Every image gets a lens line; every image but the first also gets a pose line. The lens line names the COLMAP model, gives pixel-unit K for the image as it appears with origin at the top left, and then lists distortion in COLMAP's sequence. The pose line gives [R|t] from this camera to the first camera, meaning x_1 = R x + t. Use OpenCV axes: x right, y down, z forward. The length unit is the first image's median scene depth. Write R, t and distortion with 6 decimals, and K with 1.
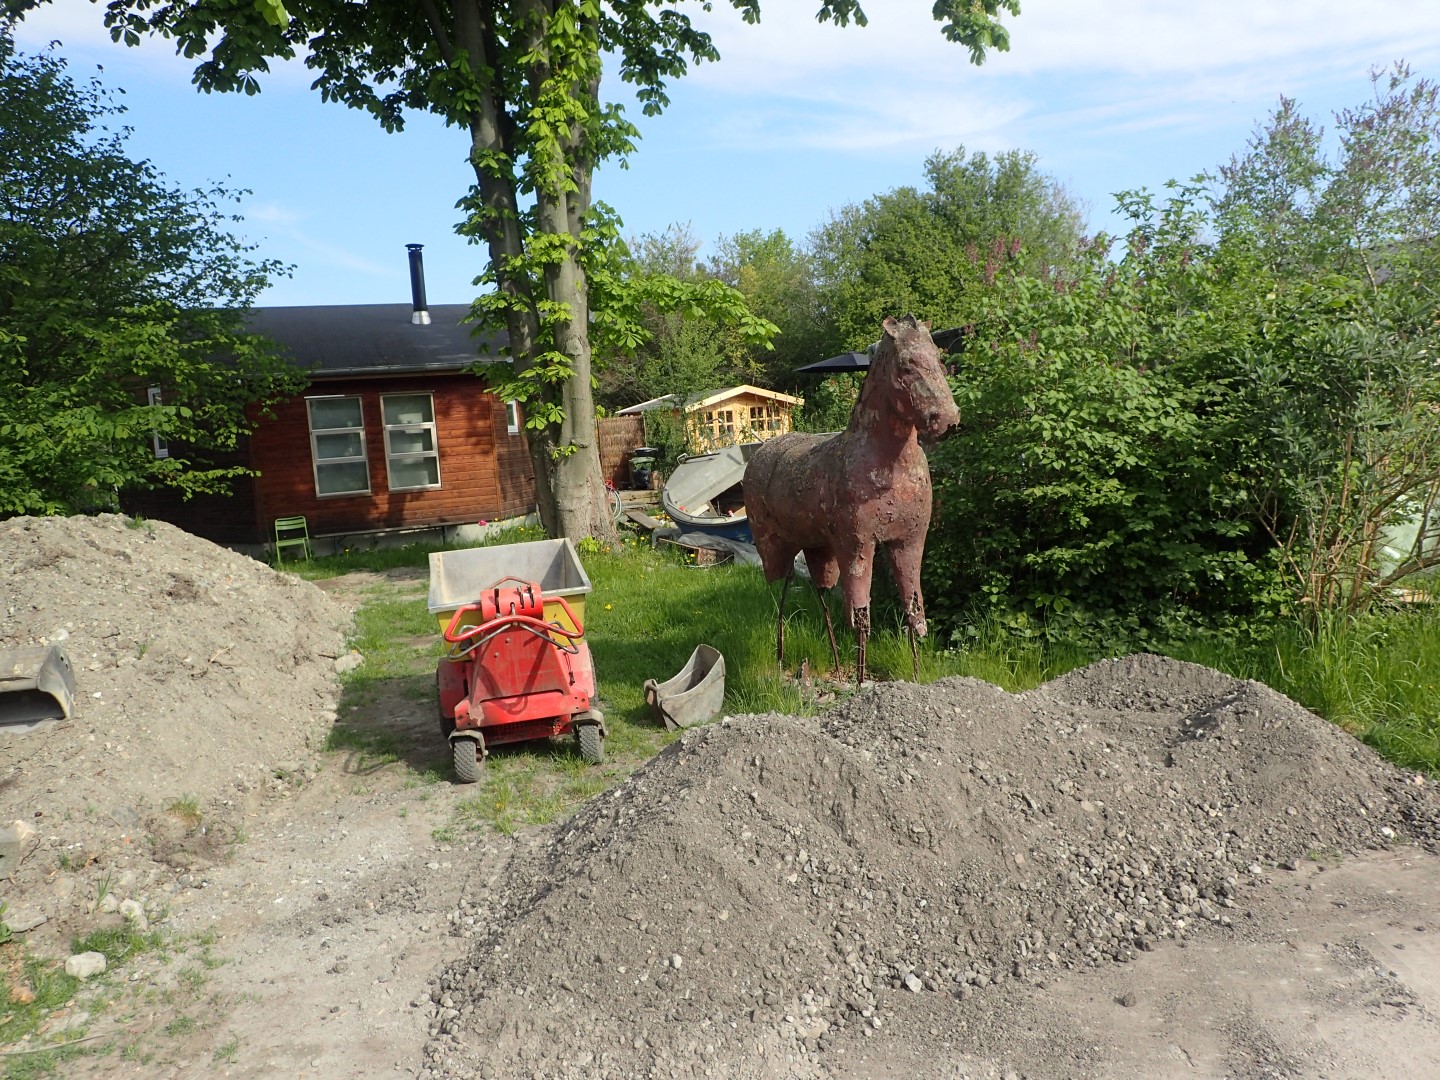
lens RADIAL K [[1062.2, 0, 720.2], [0, 1062.2, 539.6], [0, 0, 1]] dist [0.003958, 0.003135]
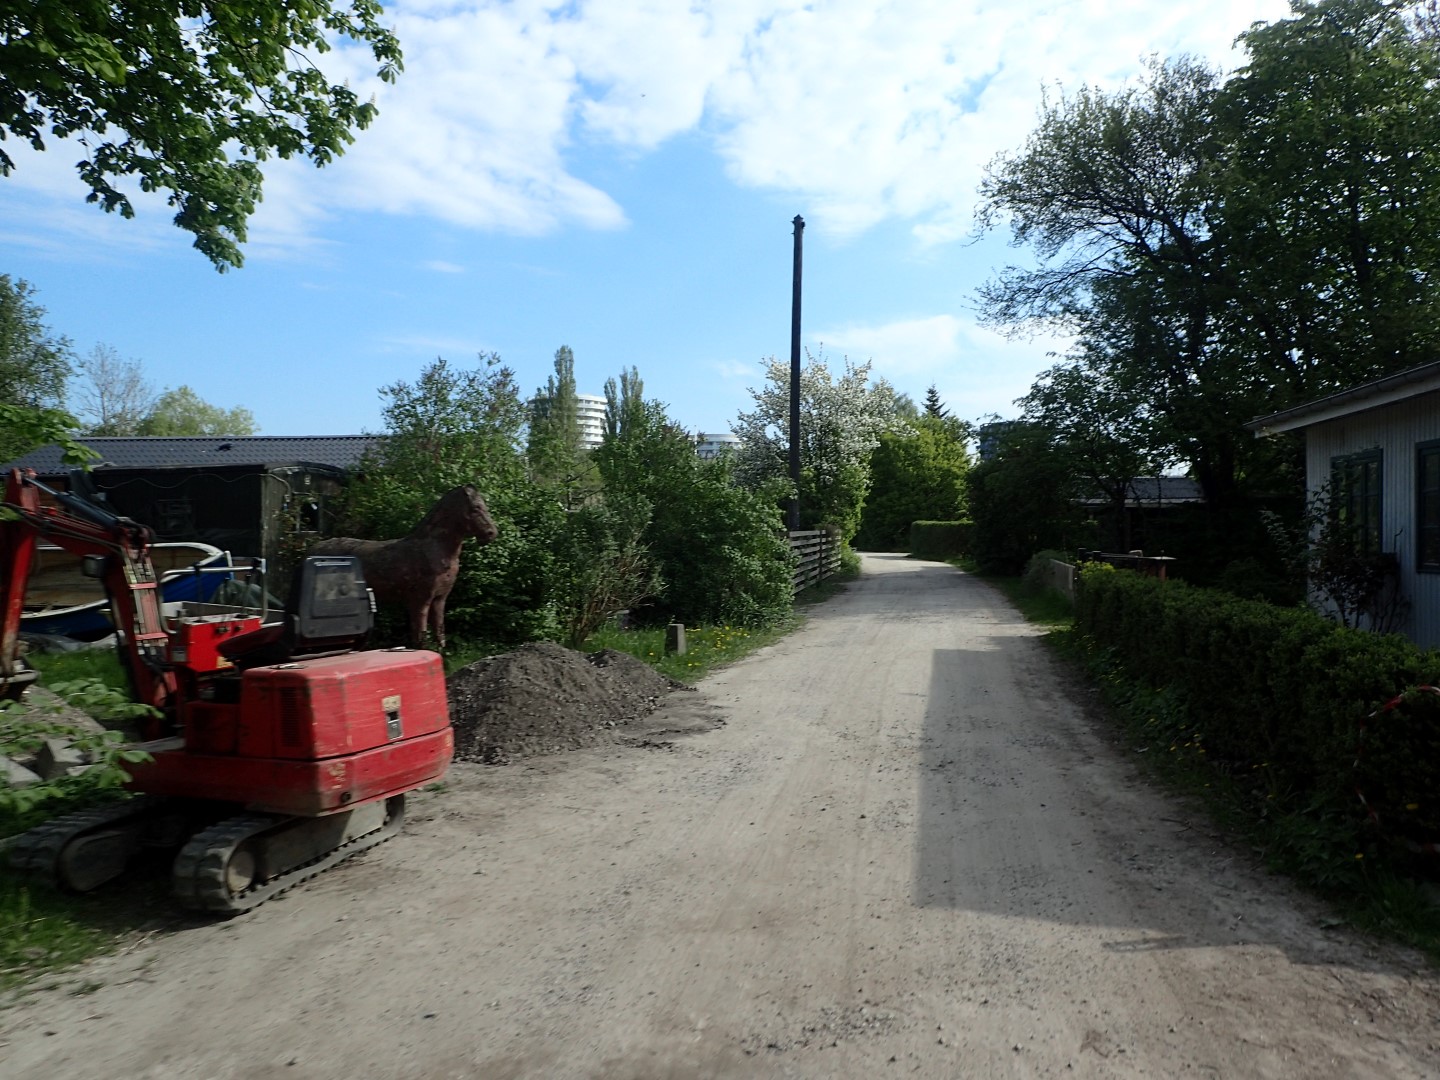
lens RADIAL K [[1062.2, 0, 720.1], [0, 1062.2, 542.3], [0, 0, 1]] dist [0.003958, 0.003135]
pose [[0.565634, 0.053847, 0.822897, -0.575161], [0.055330, 0.993139, -0.103019, 0.065957], [-0.822798, 0.103802, 0.558774, -0.257219]]
